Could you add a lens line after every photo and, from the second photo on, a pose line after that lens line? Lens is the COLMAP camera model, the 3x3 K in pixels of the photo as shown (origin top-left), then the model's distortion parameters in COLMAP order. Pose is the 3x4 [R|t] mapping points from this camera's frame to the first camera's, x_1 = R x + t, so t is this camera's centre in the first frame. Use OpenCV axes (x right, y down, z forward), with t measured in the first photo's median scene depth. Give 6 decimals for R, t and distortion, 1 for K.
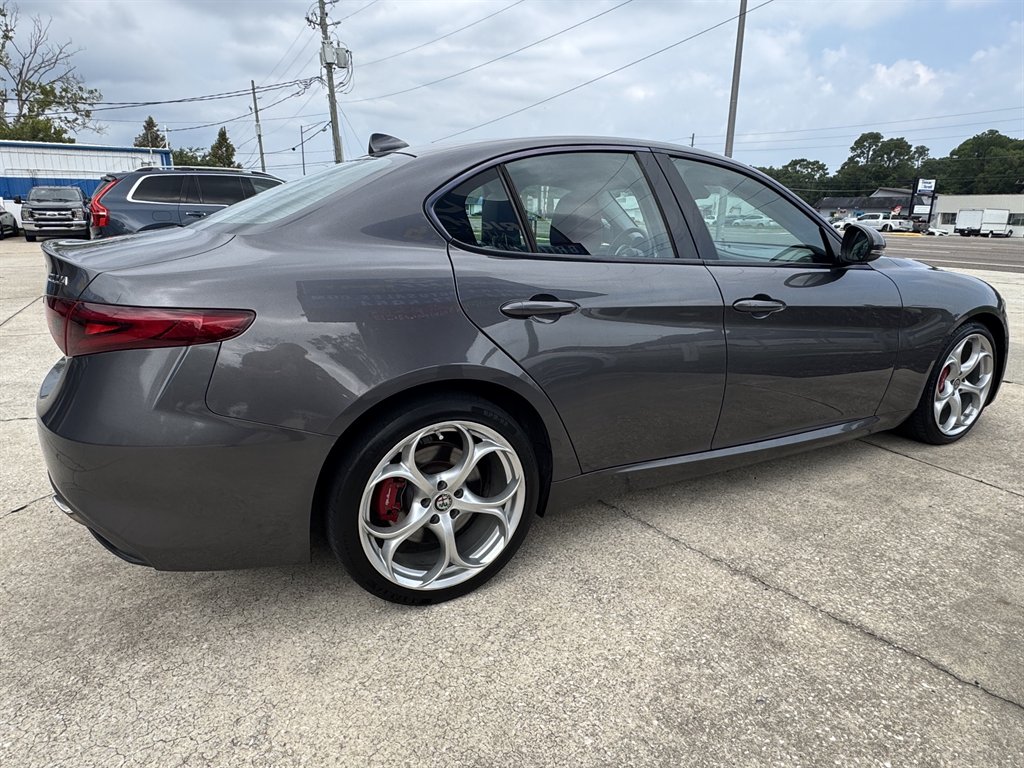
lens RADIAL K [[623.5, 0, 506.7], [0, 623.5, 382.6], [0, 0, 1]] dist [-0.005067, 0.002277]
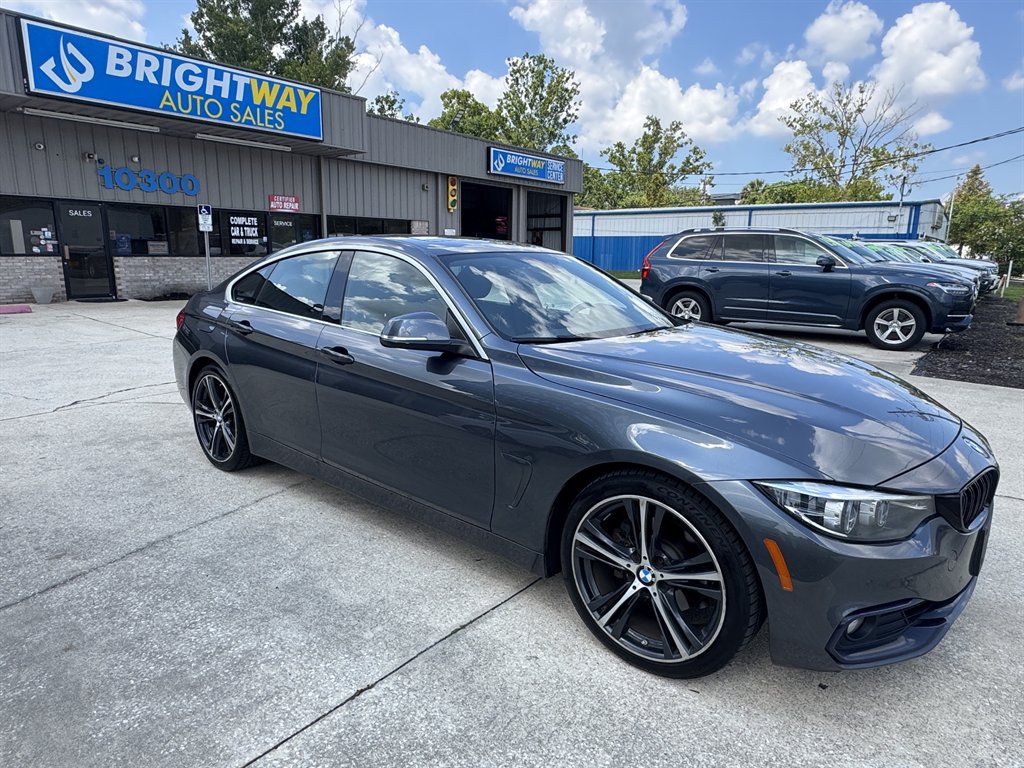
lens RADIAL K [[639.2, 0, 513.0], [0, 639.2, 383.4], [0, 0, 1]] dist [-0.003762, 0.001127]
pose [[0.386823, 0.182444, -0.903926, 1.357557], [-0.254149, 0.963362, 0.085681, -0.254194], [0.886440, 0.196589, 0.419019, 0.763439]]
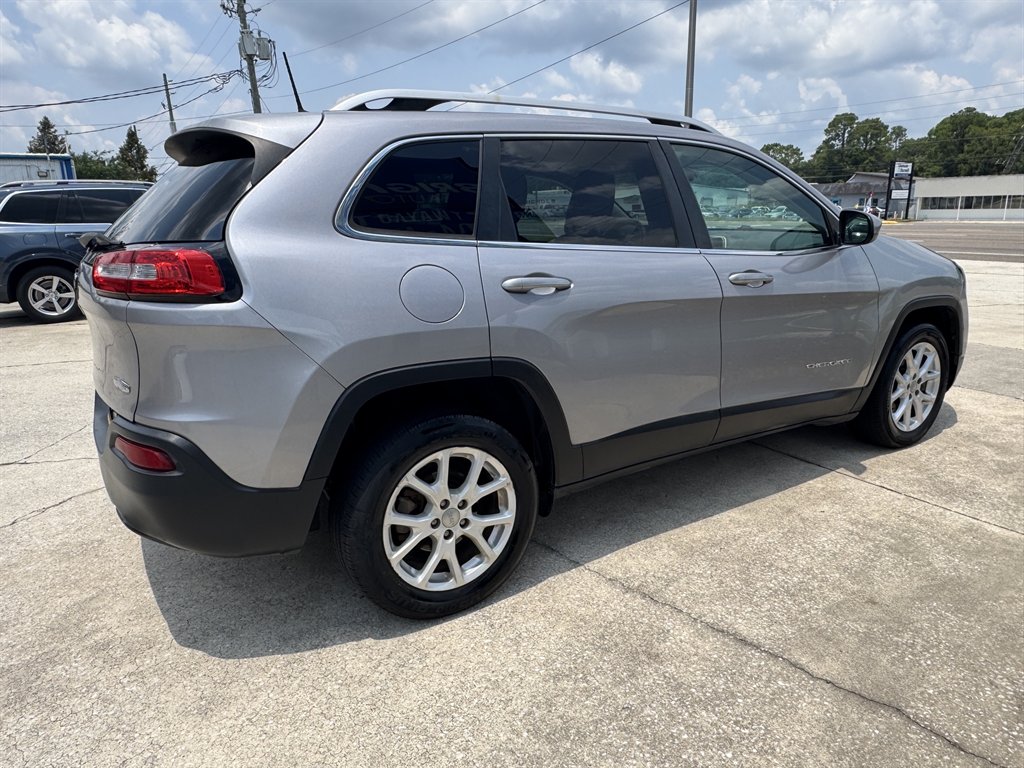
lens RADIAL K [[692.1, 0, 509.6], [0, 692.1, 388.0], [0, 0, 1]] dist [-0.004814, 0.001811]
pose [[0.997248, -0.046859, 0.057445, 0.088743], [0.047644, 0.998788, -0.012362, -0.018677], [-0.056796, 0.015065, 0.998272, -0.100903]]
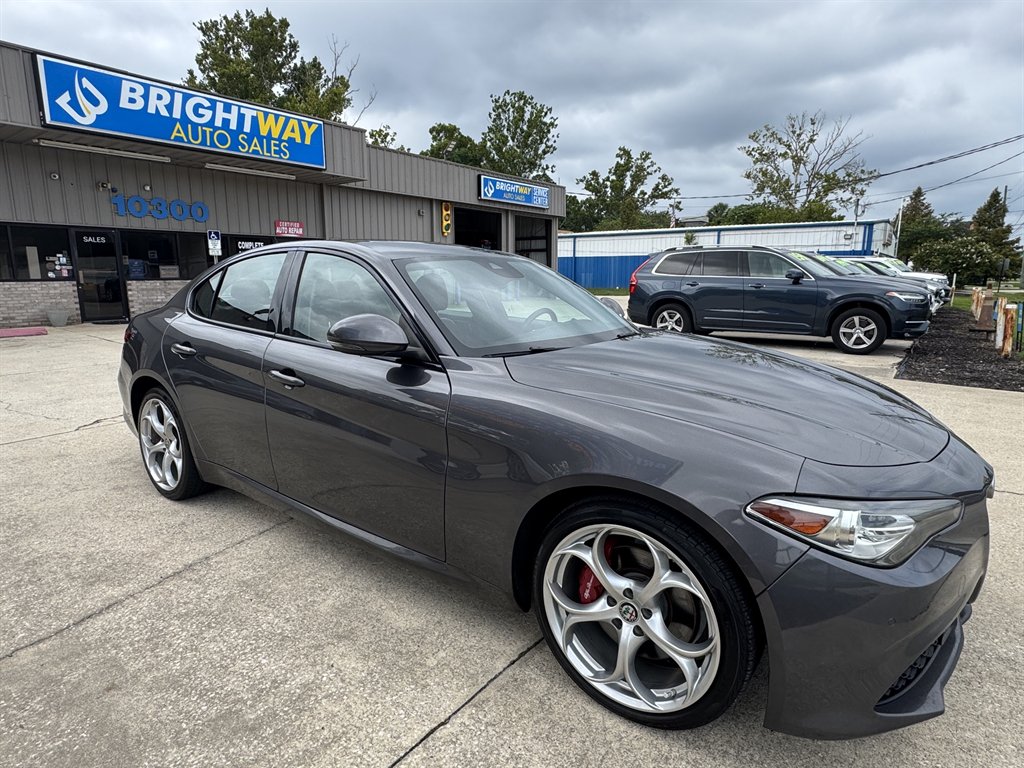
lens RADIAL K [[591.0, 0, 513.2], [0, 591.0, 380.9], [0, 0, 1]] dist [-0.001182, -0.000777]
pose [[0.413514, 0.154739, -0.897253, 1.243388], [-0.237761, 0.969612, 0.057642, -0.223882], [0.878906, 0.189496, 0.437739, 0.716788]]
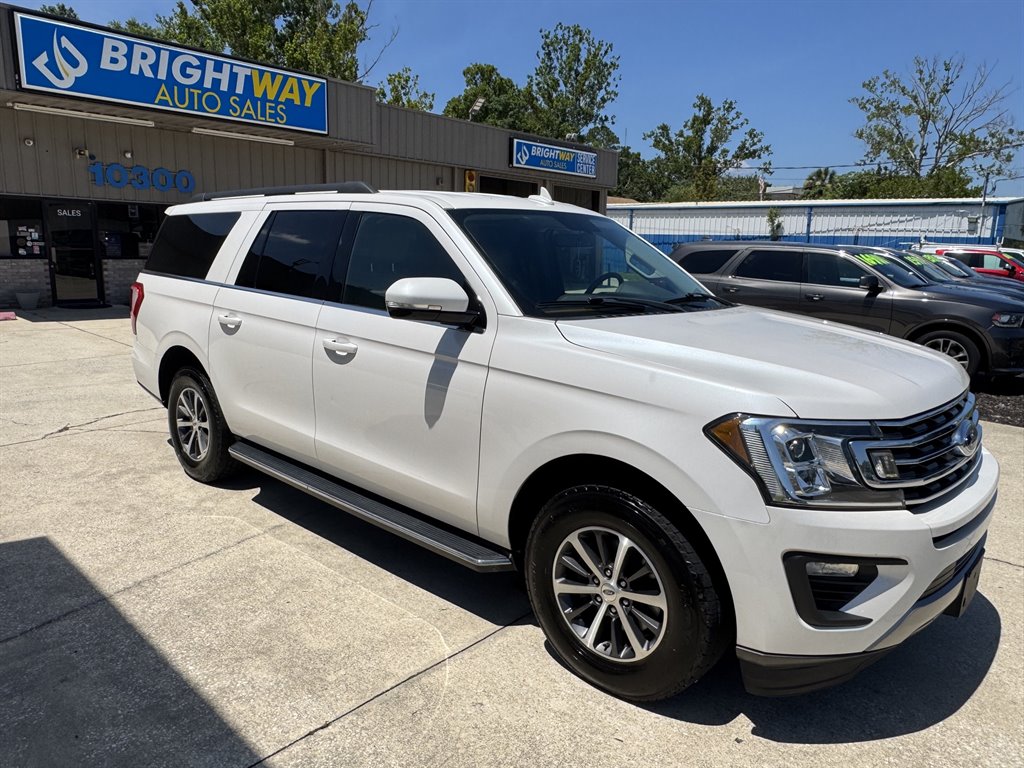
lens RADIAL K [[731.6, 0, 513.0], [0, 731.6, 385.0], [0, 0, 1]] dist [-0.004152, 0.001783]
pose [[0.346070, 0.180188, -0.920743, 1.548593], [-0.270847, 0.958788, 0.085833, -0.368609], [0.898264, 0.219676, 0.380611, 0.755139]]
